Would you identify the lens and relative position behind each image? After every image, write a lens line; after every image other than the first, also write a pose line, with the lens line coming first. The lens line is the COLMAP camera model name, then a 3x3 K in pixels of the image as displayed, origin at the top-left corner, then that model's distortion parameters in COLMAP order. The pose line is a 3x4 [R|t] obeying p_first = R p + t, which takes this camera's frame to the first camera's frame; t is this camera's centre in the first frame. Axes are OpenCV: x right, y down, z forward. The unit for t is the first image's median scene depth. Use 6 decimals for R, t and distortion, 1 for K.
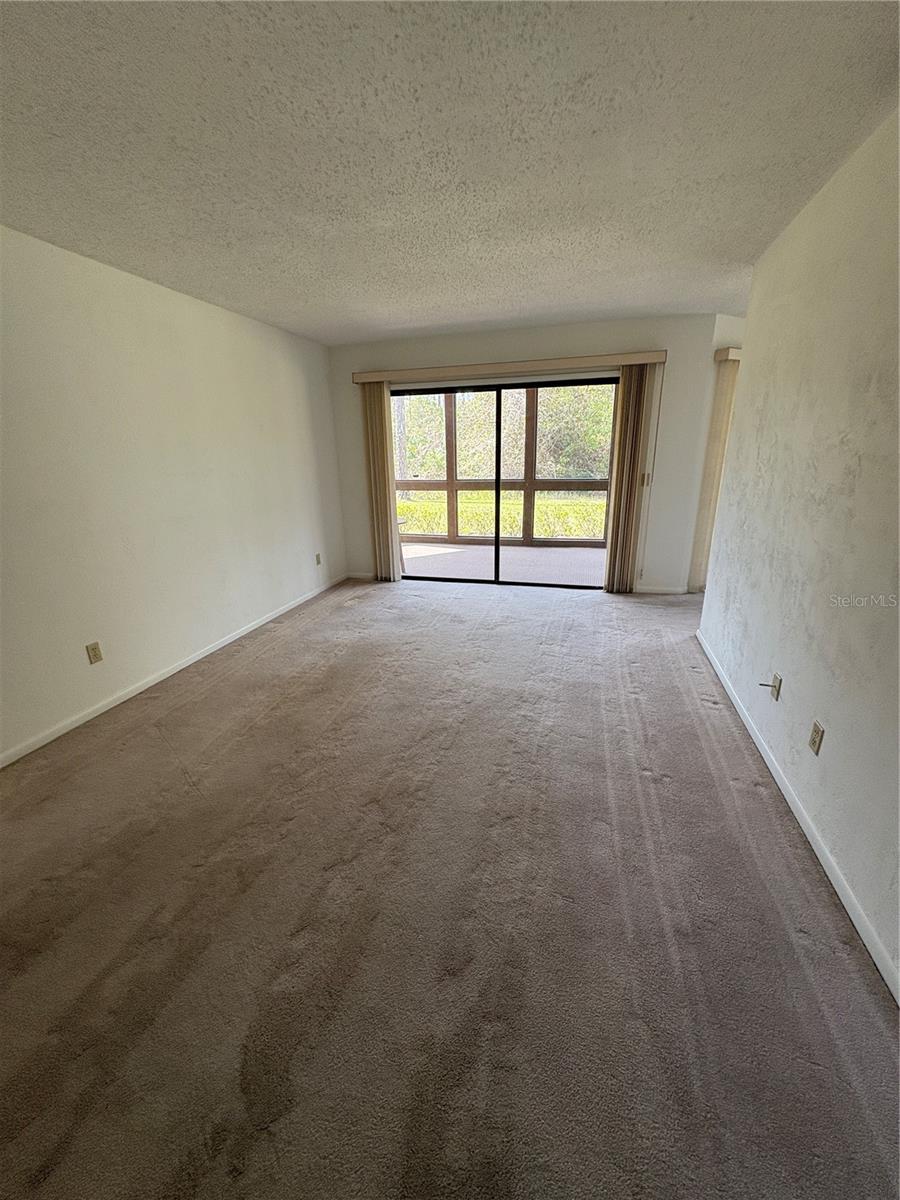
lens RADIAL K [[480.2, 0, 451.6], [0, 480.2, 599.7], [0, 0, 1]] dist [0.001602, -0.000039]
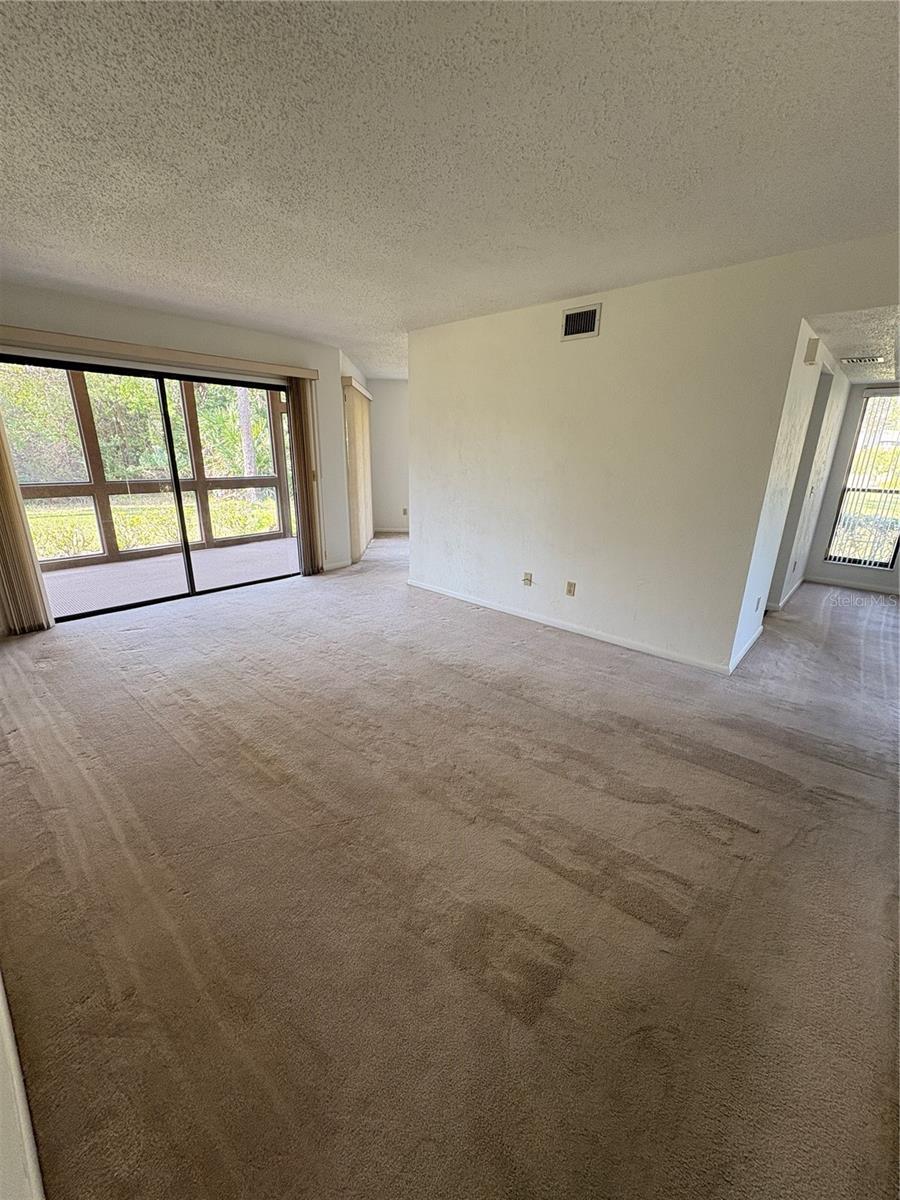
lens RADIAL K [[480.2, 0, 455.2], [0, 480.2, 600.1], [0, 0, 1]] dist [0.001602, -0.000039]
pose [[0.444138, -0.243005, 0.862375, -0.489026], [0.244403, 0.958873, 0.144325, -0.036454], [-0.861979, 0.146666, 0.485263, 0.149694]]
